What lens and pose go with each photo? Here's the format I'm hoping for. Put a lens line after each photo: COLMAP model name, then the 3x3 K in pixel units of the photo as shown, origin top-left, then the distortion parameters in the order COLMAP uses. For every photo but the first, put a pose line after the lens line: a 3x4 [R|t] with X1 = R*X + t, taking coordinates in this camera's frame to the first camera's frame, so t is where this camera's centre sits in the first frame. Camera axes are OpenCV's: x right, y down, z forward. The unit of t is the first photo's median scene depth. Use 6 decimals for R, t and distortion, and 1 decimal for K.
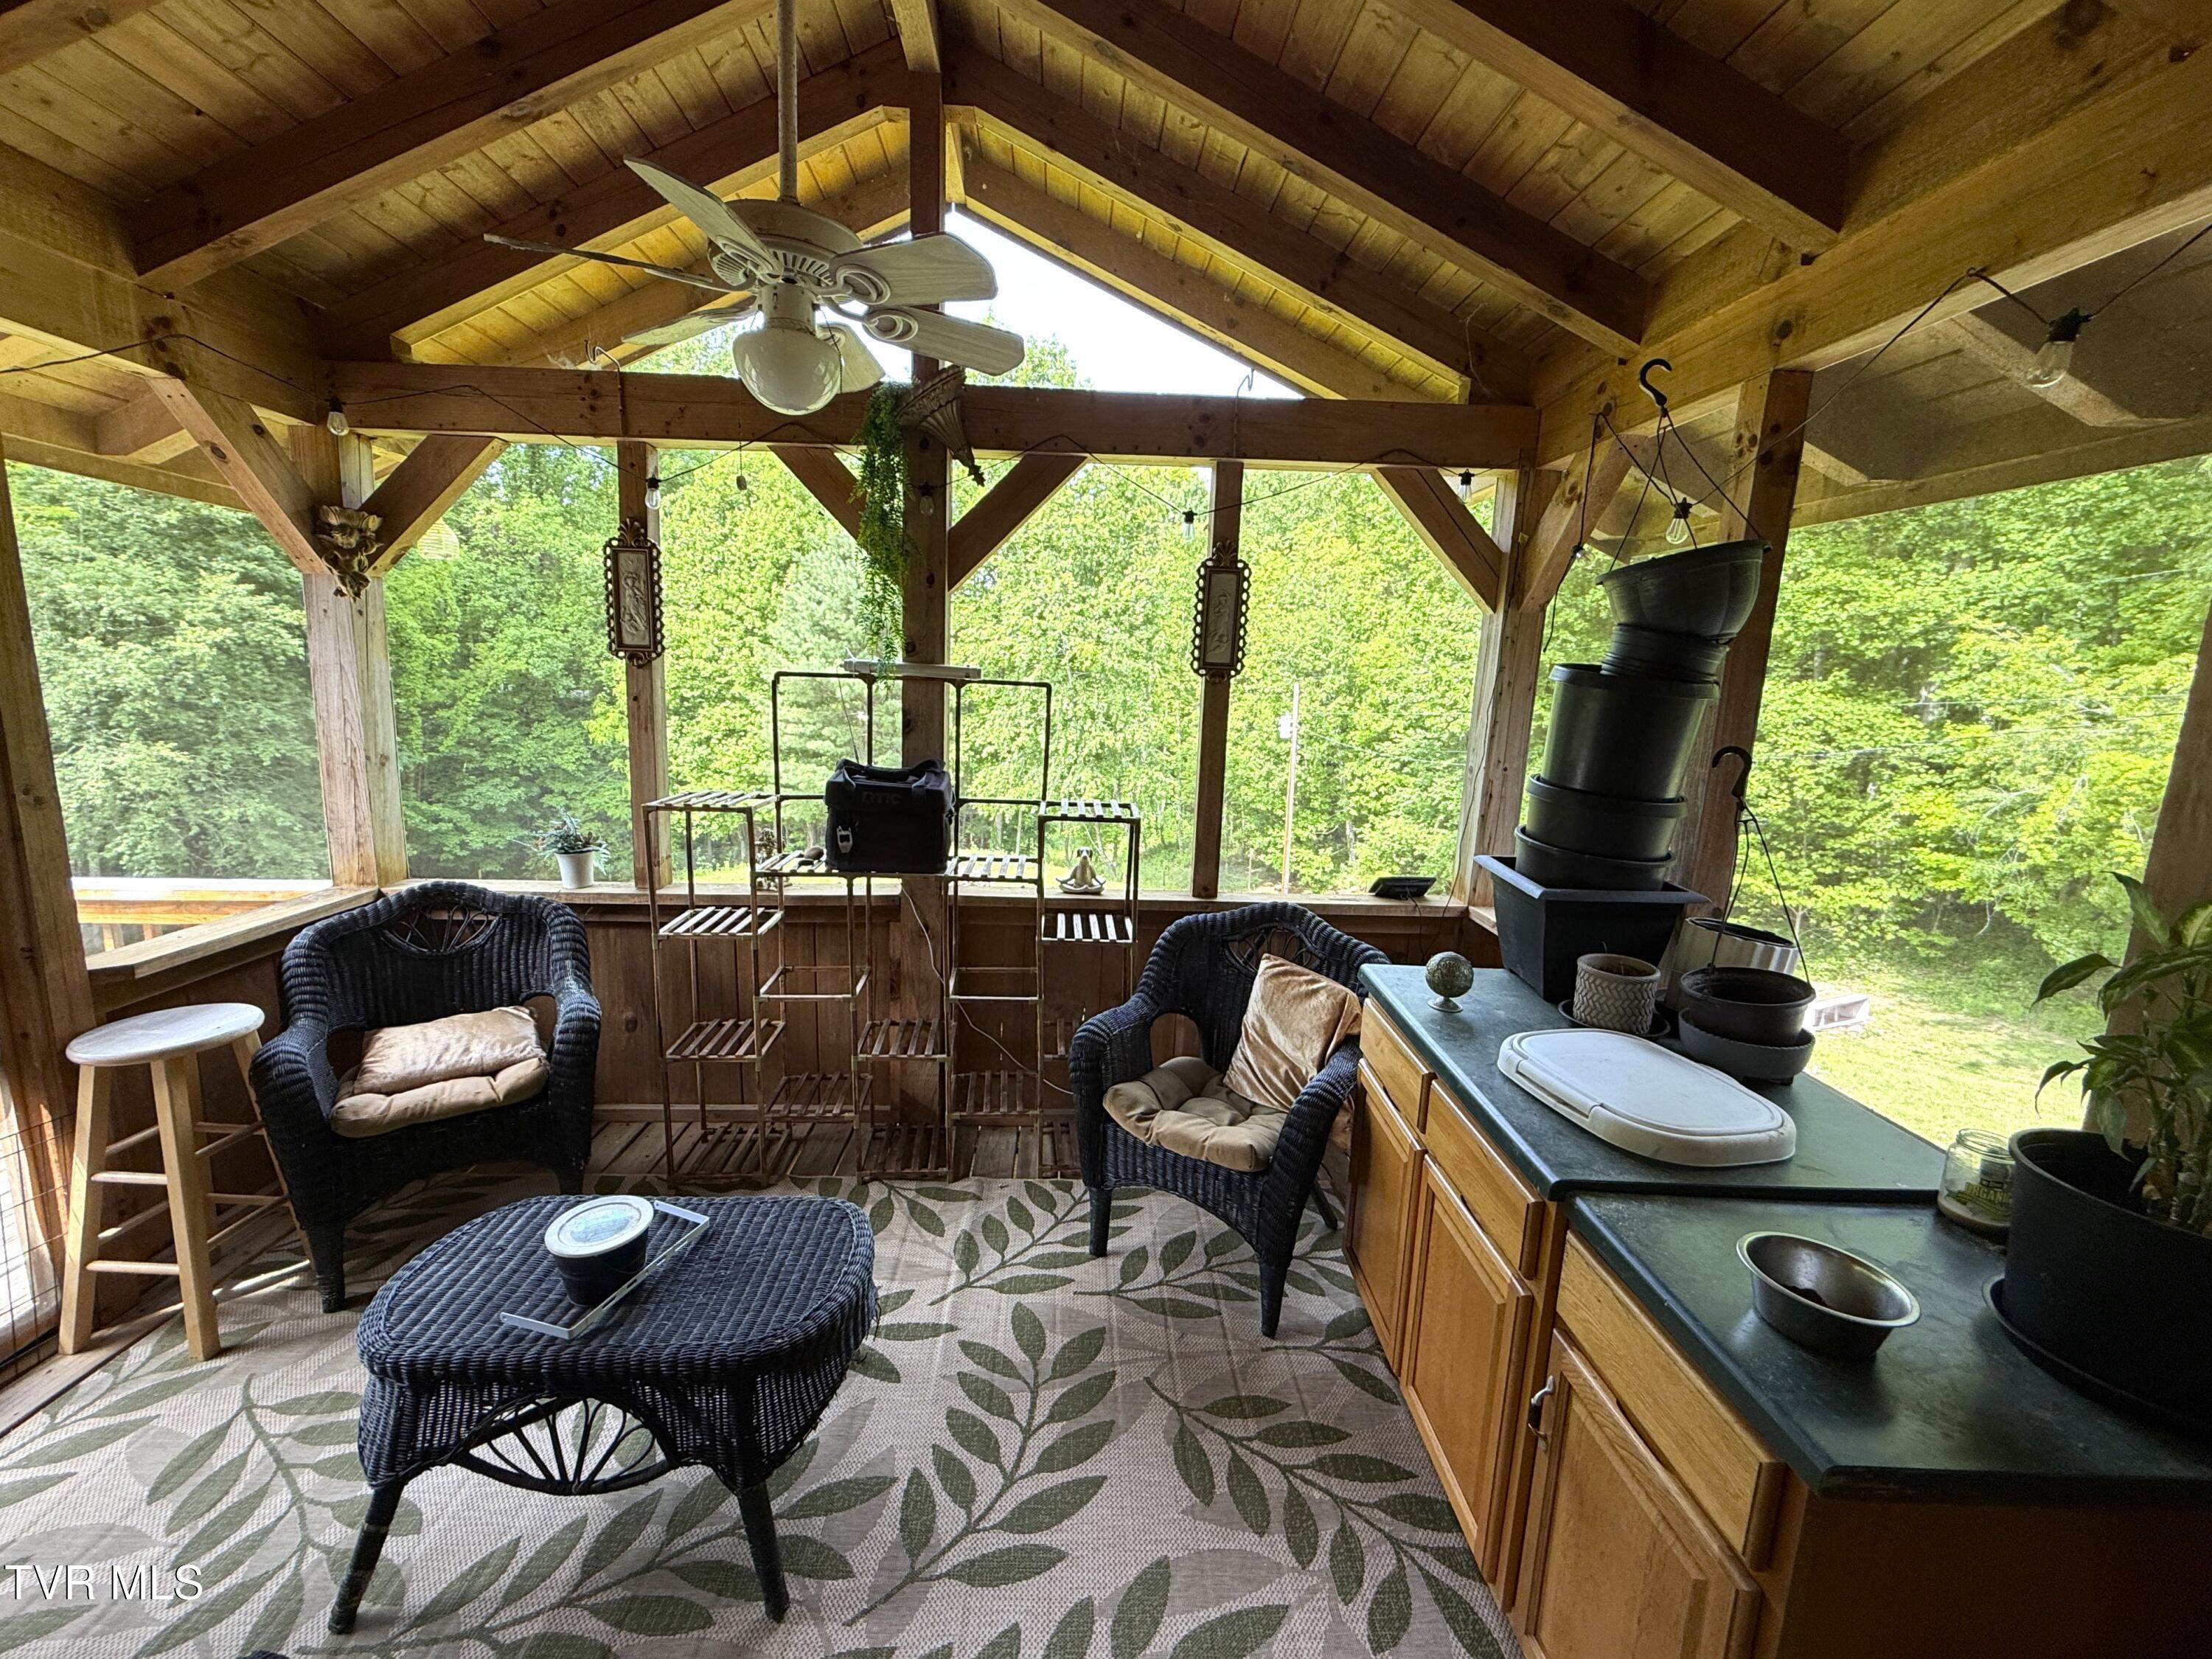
lens RADIAL K [[890.9, 0, 1104.3], [0, 890.9, 831.7], [0, 0, 1]] dist [-0.000601, -0.000102]
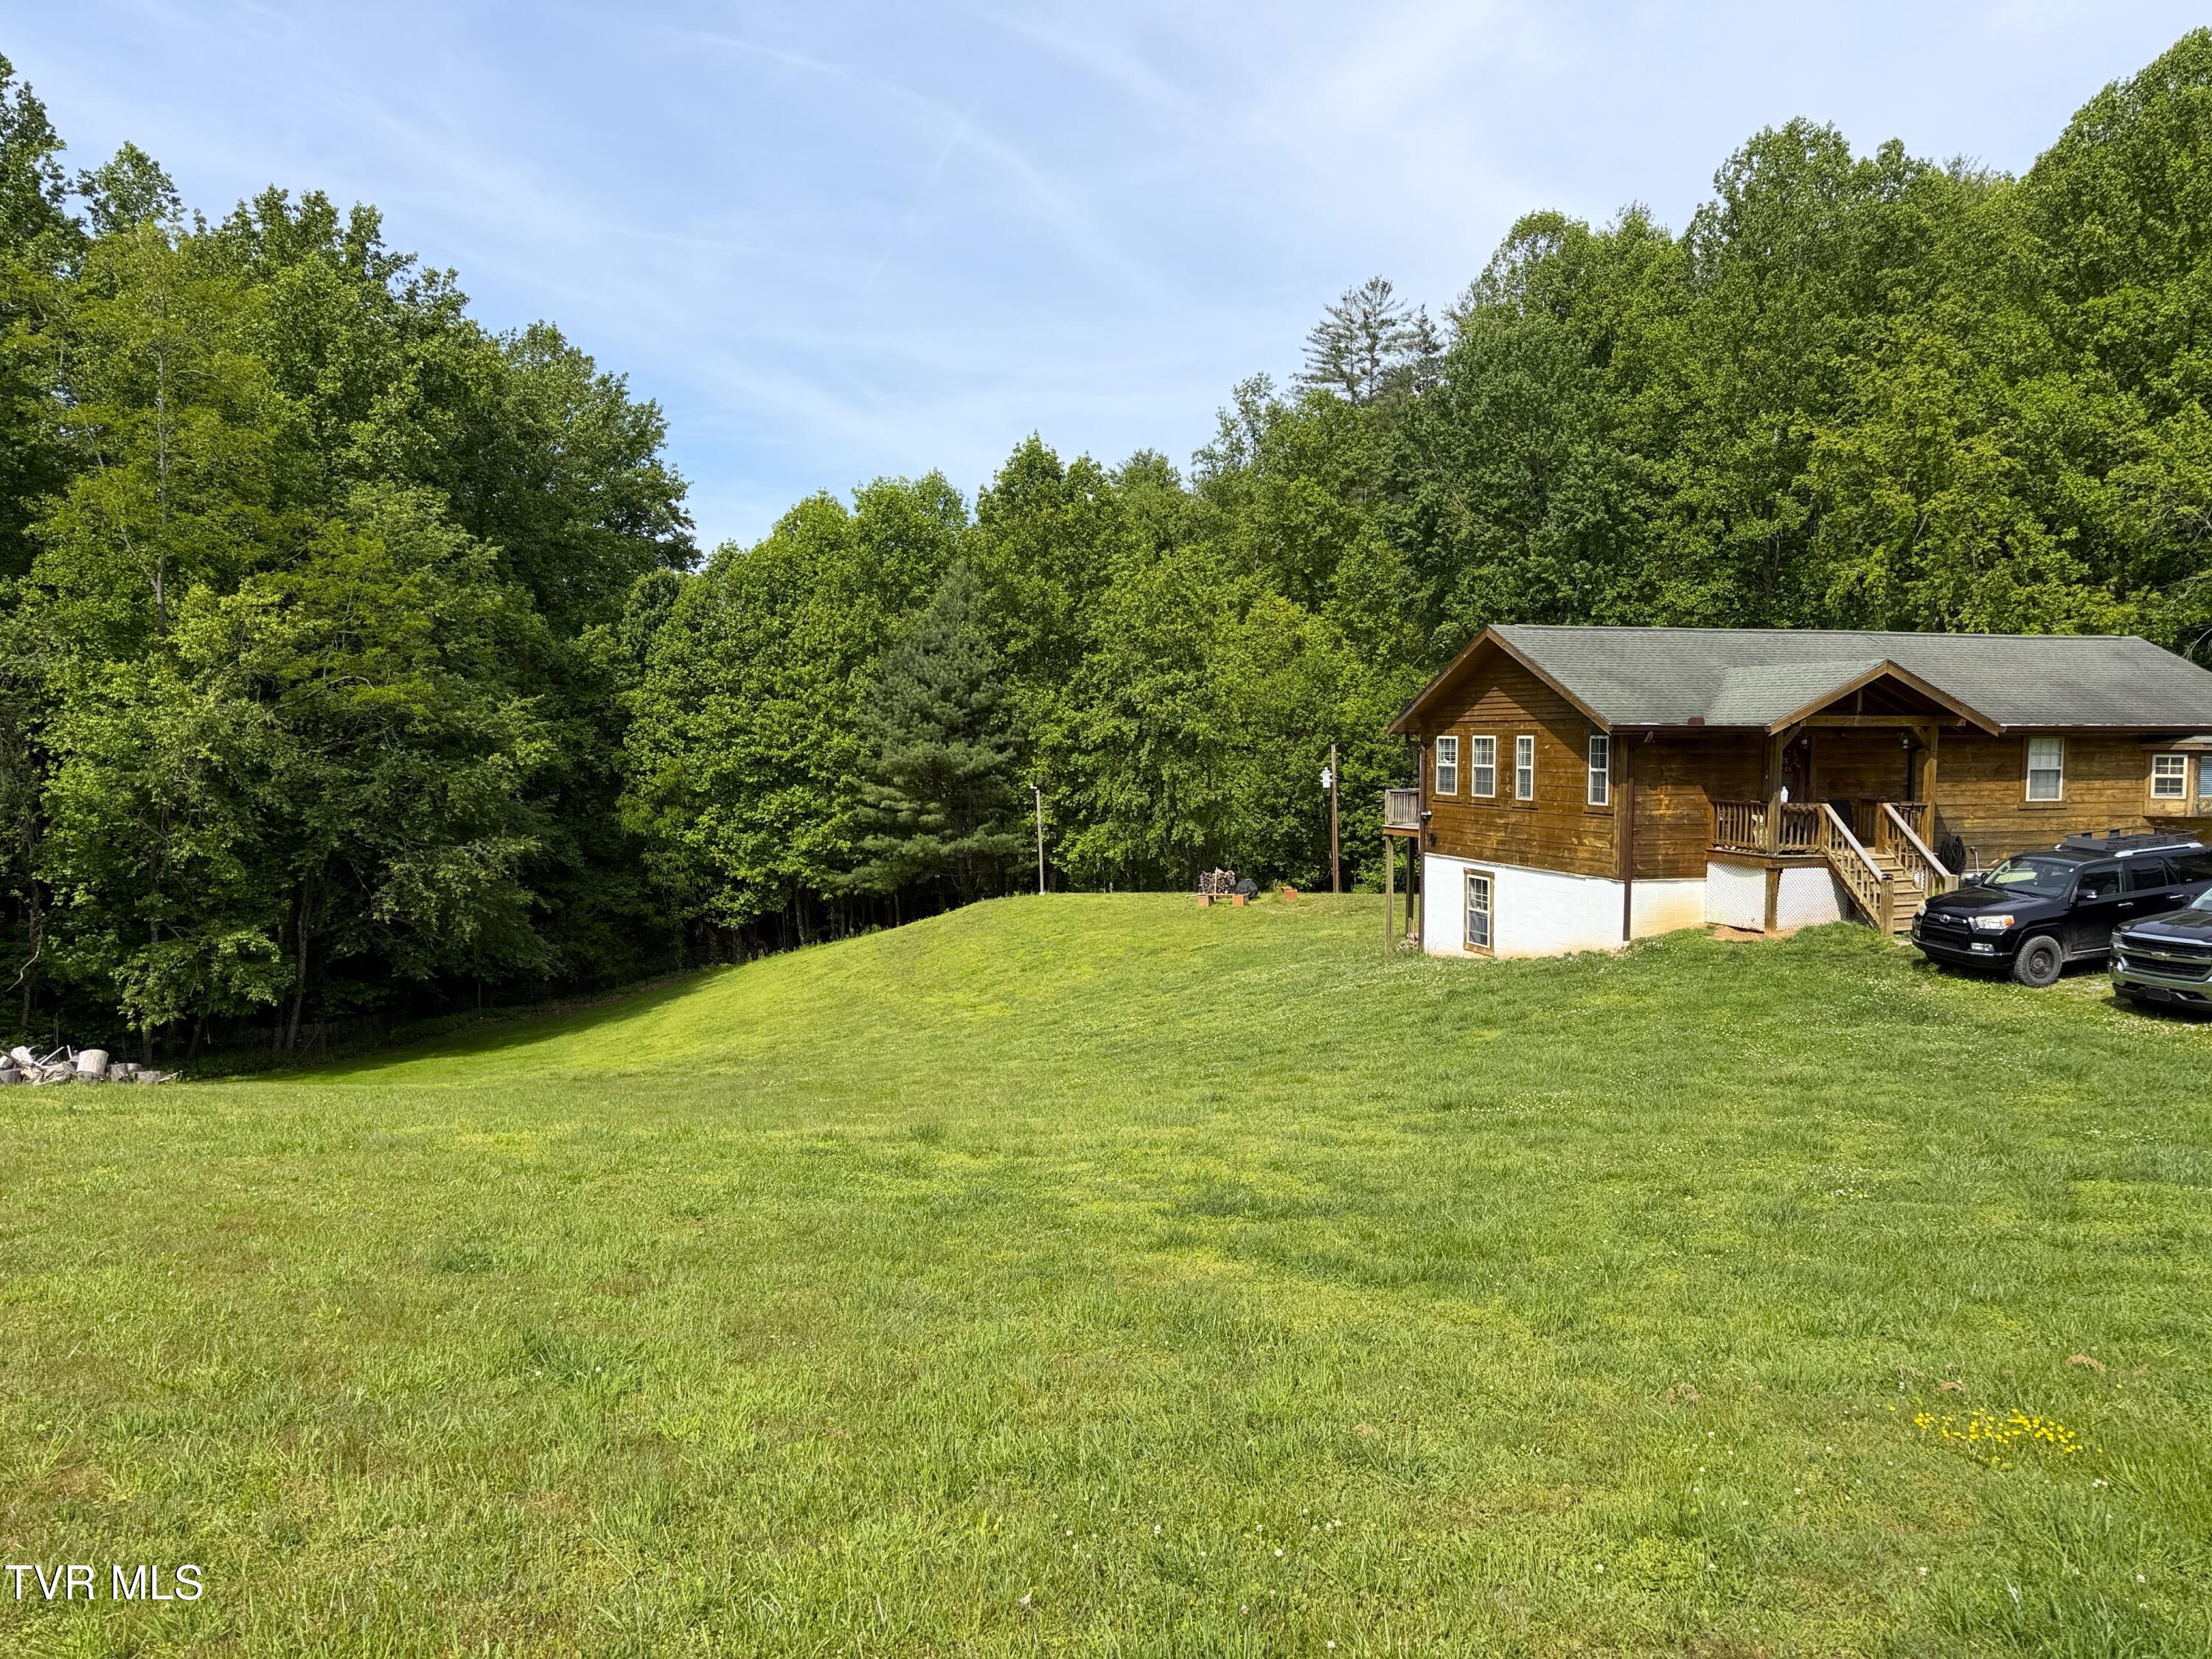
lens RADIAL K [[1540.7, 0, 1106.0], [0, 1540.7, 829.5], [0, 0, 1]] dist [0.105032, -0.000373]
pose [[0.963552, -0.061121, 0.260445, -0.567241], [0.087701, 0.991919, -0.091678, 0.105710], [-0.252737, 0.111177, 0.961126, -0.849914]]
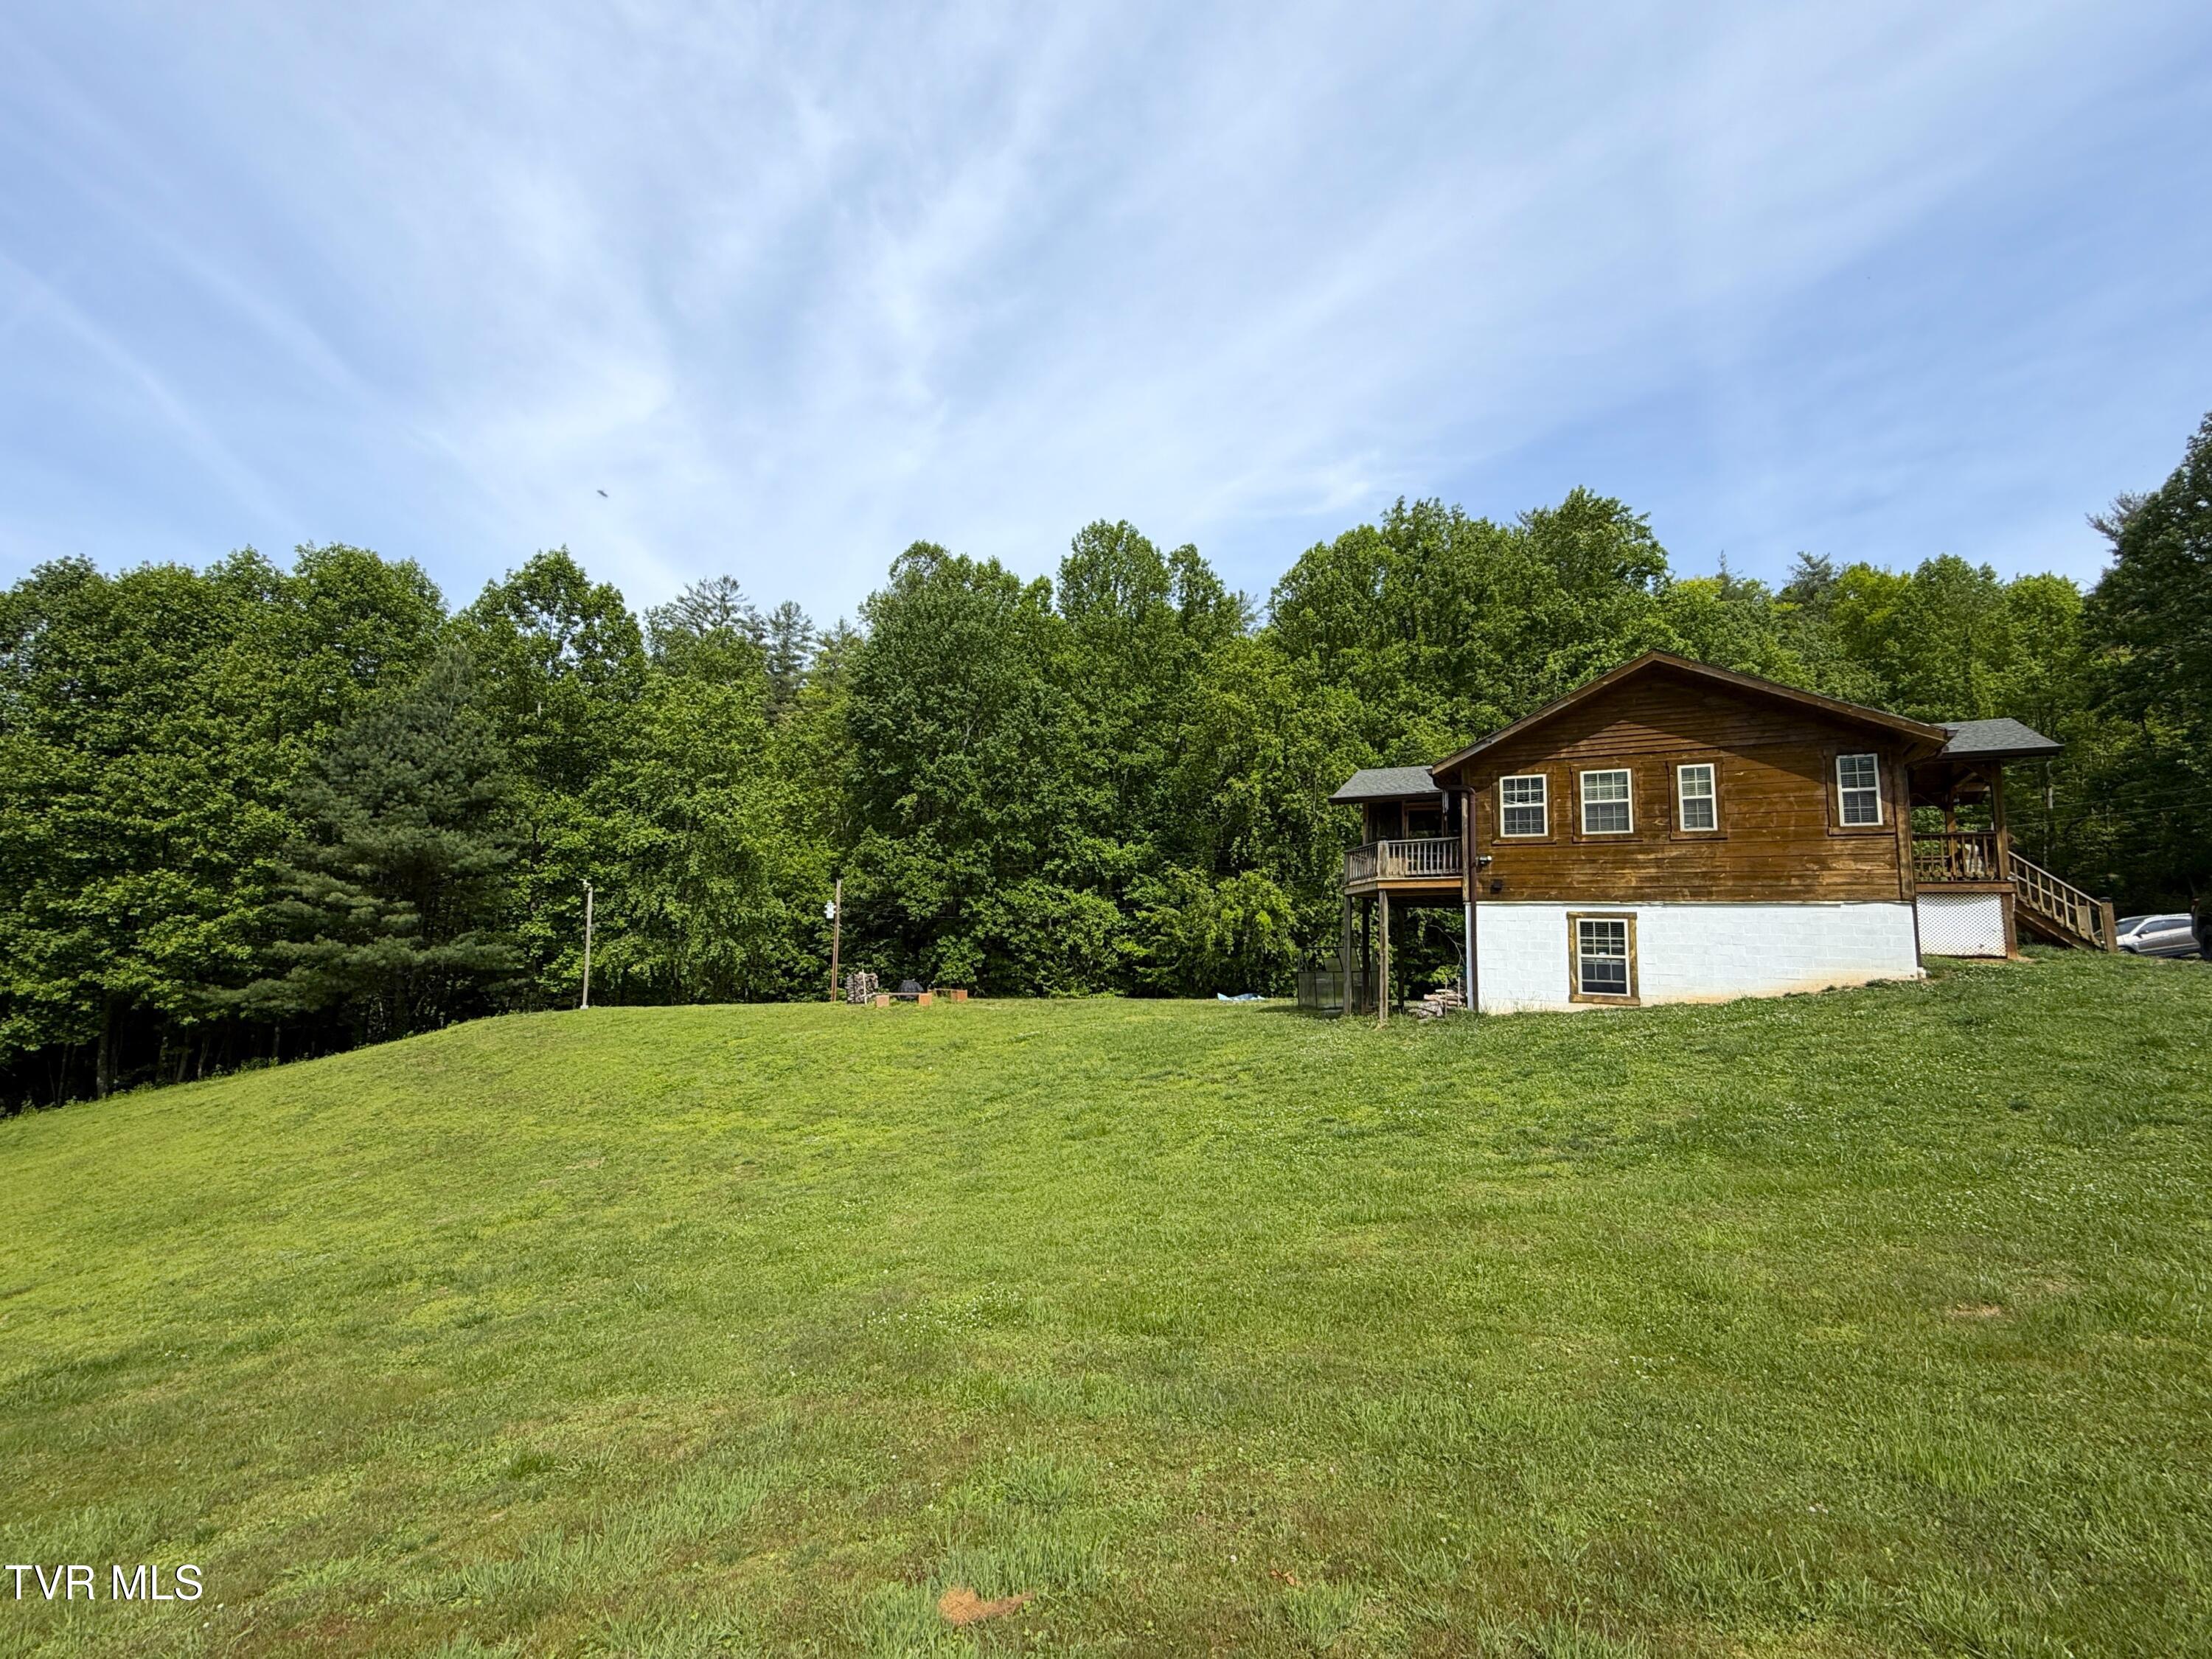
lens RADIAL K [[944.4, 0, 1106.9], [0, 944.4, 814.5], [0, 0, 1]] dist [-0.000127, -0.000063]
pose [[0.540090, 0.114048, 0.833844, -0.694340], [0.125257, 0.968848, -0.213643, 0.090332], [-0.832234, 0.219831, 0.508980, -0.118102]]
